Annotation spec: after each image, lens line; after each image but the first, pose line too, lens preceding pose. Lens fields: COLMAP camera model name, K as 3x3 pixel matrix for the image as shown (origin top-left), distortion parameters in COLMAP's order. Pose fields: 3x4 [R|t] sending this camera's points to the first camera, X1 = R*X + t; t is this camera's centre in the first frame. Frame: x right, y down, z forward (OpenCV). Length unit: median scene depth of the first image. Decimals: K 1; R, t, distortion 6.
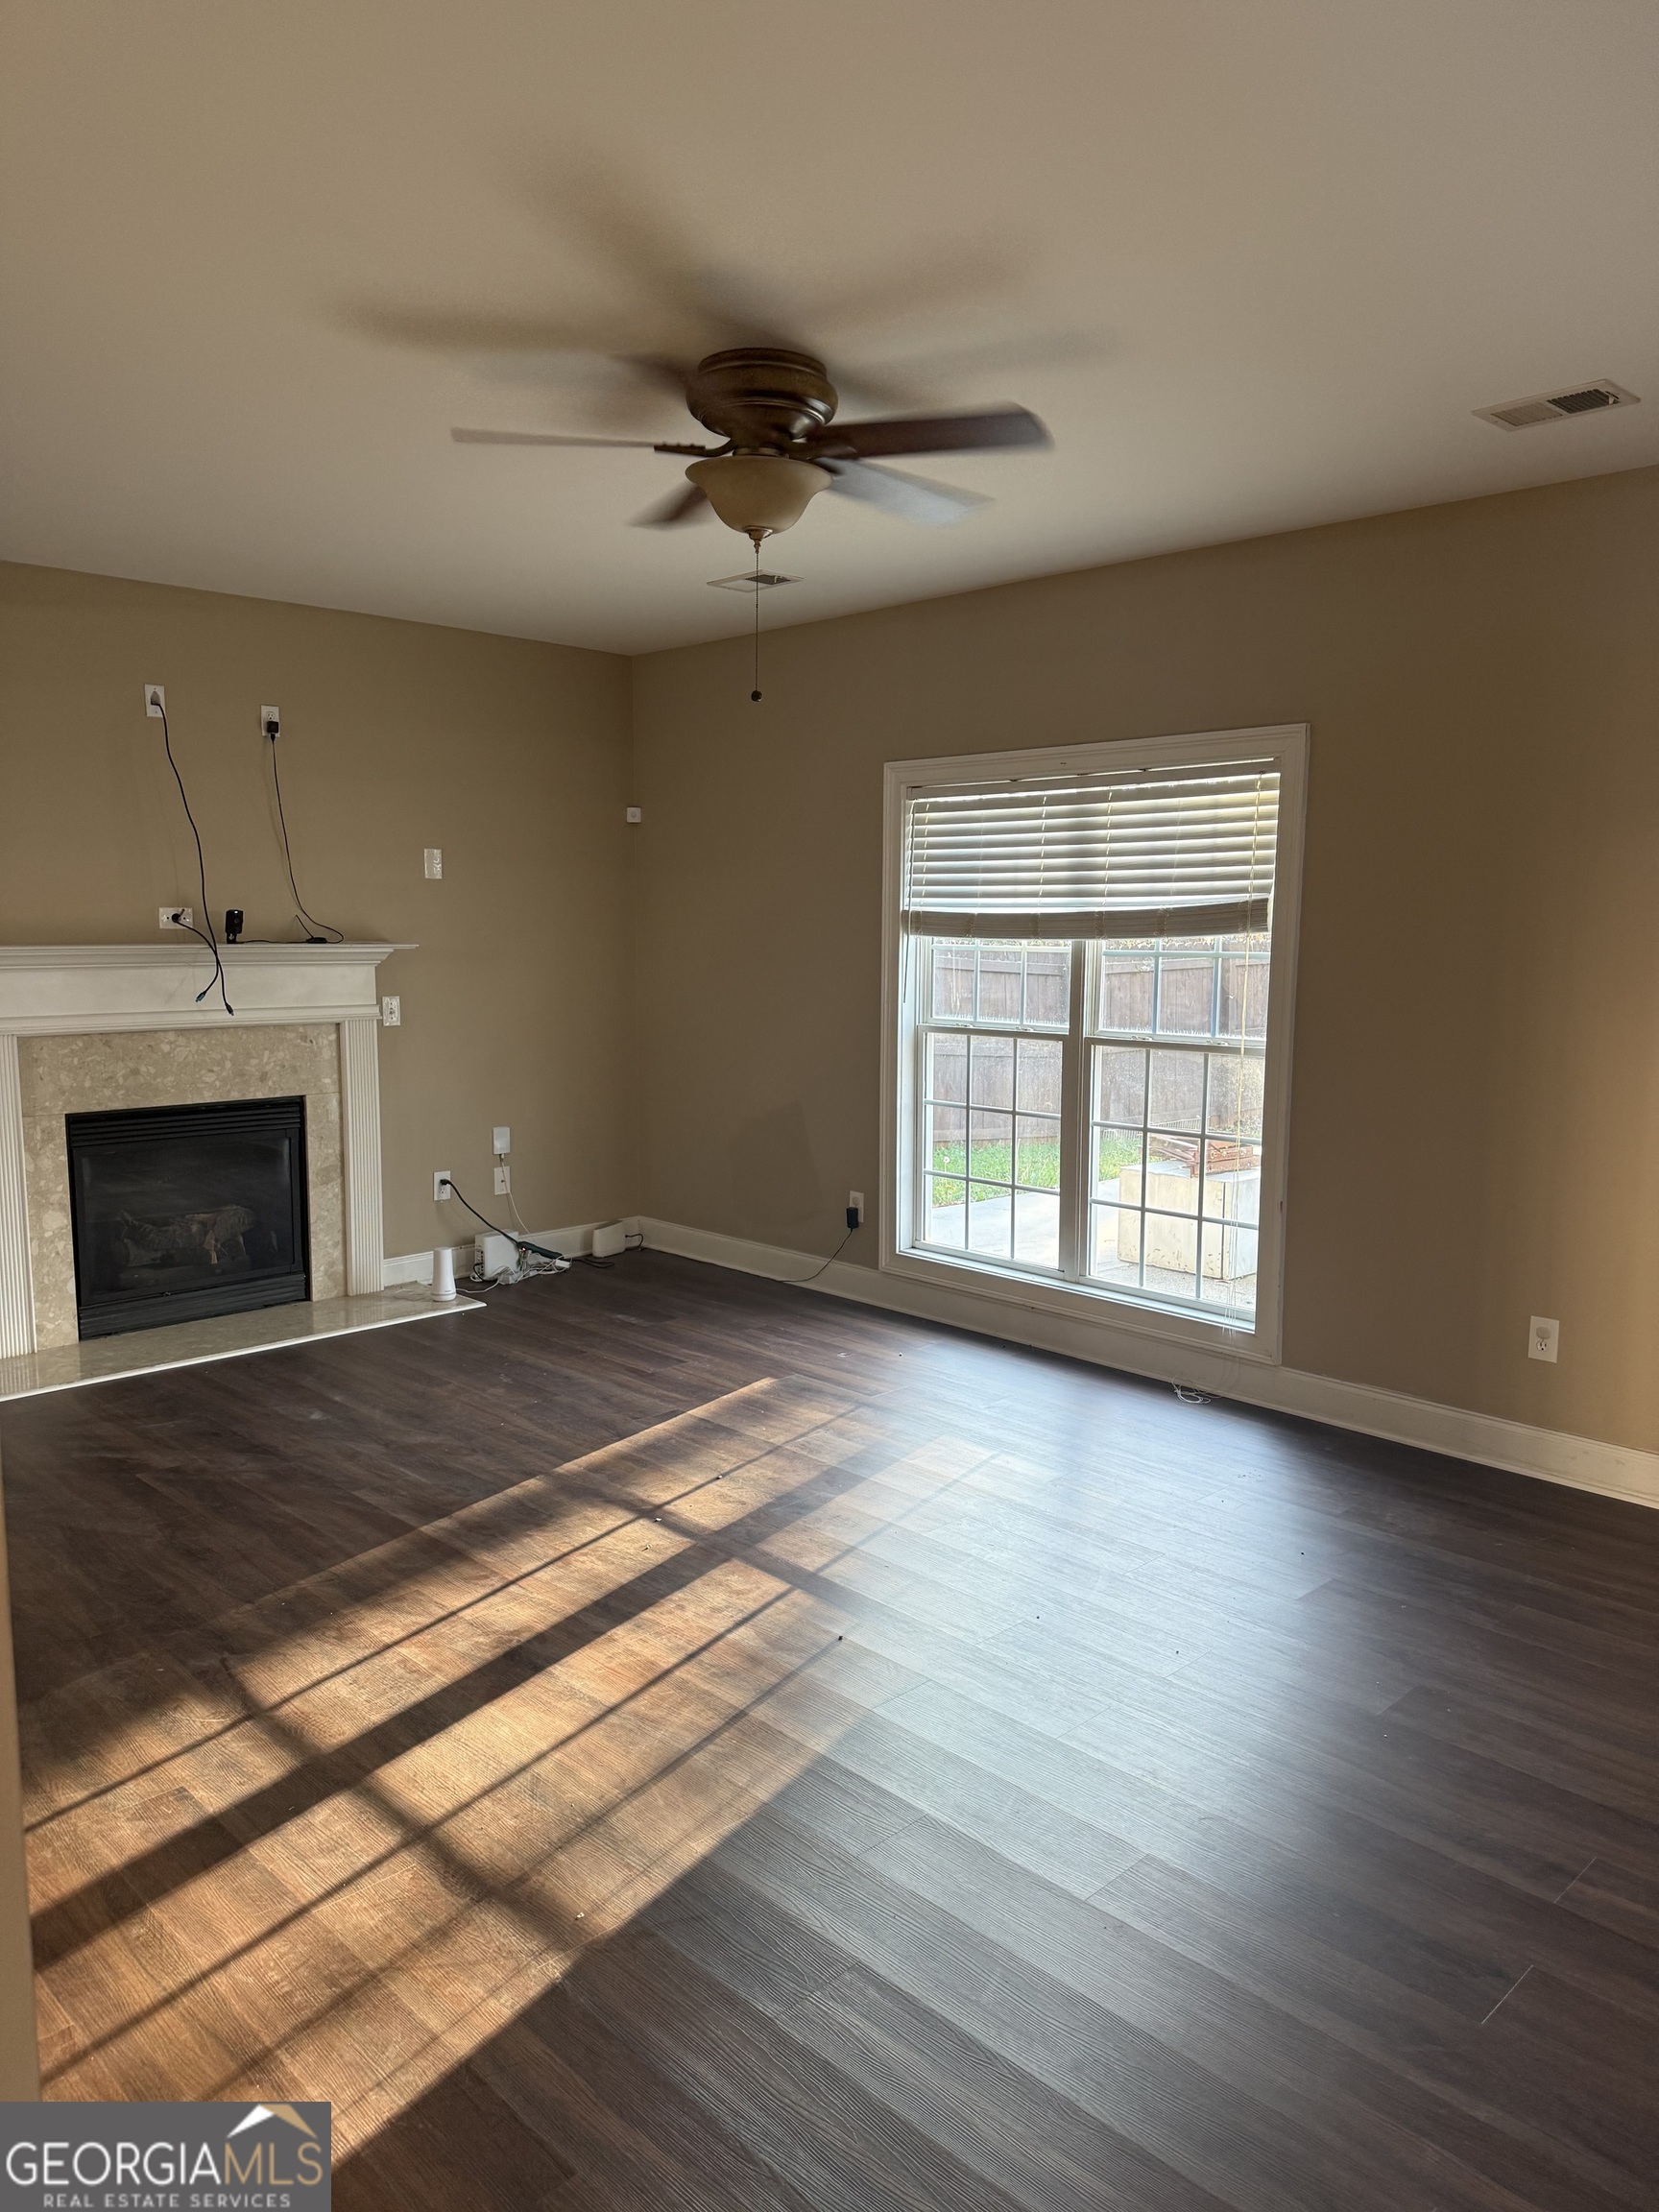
lens RADIAL K [[1536.0, 0, 818.3], [0, 1536.0, 1117.6], [0, 0, 1]] dist [0.129323, -0.234123]
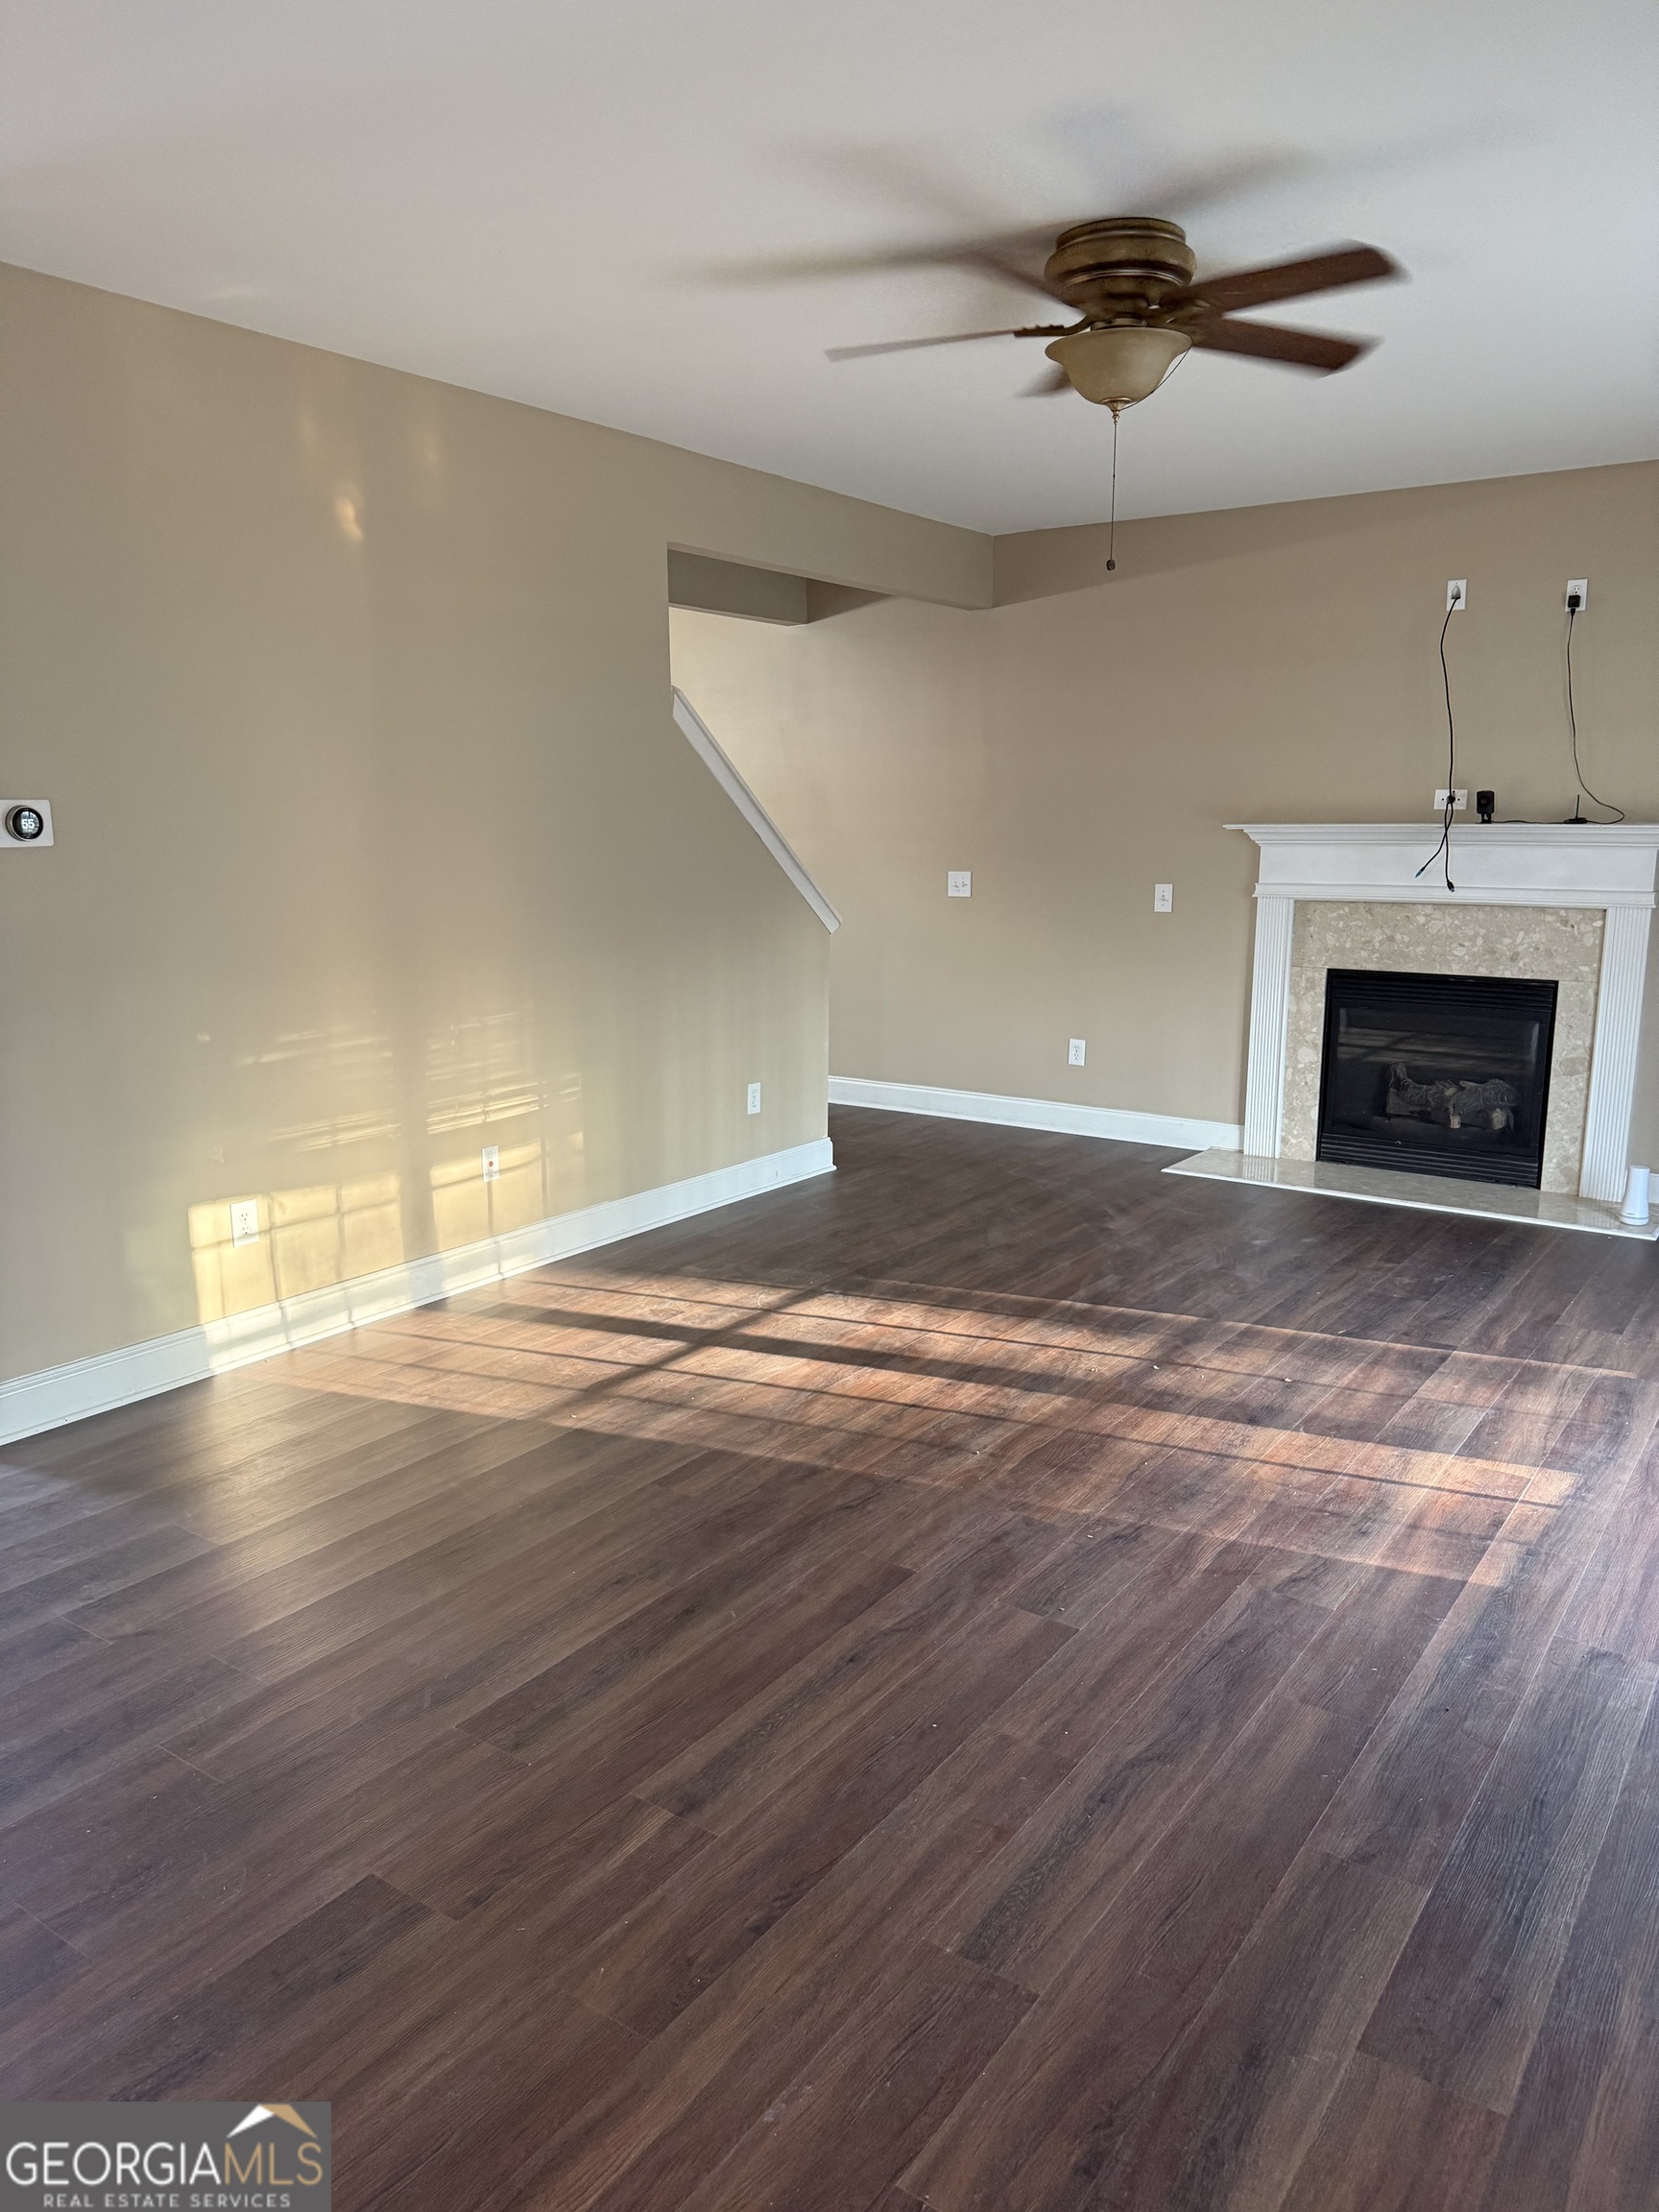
lens RADIAL K [[1536.0, 0, 818.3], [0, 1536.0, 1117.6], [0, 0, 1]] dist [0.129323, -0.234123]
pose [[0.187158, 0.187139, -0.964340, 0.605100], [-0.125344, 0.978211, 0.165504, -0.038308], [0.974300, 0.089898, 0.206537, 0.388390]]
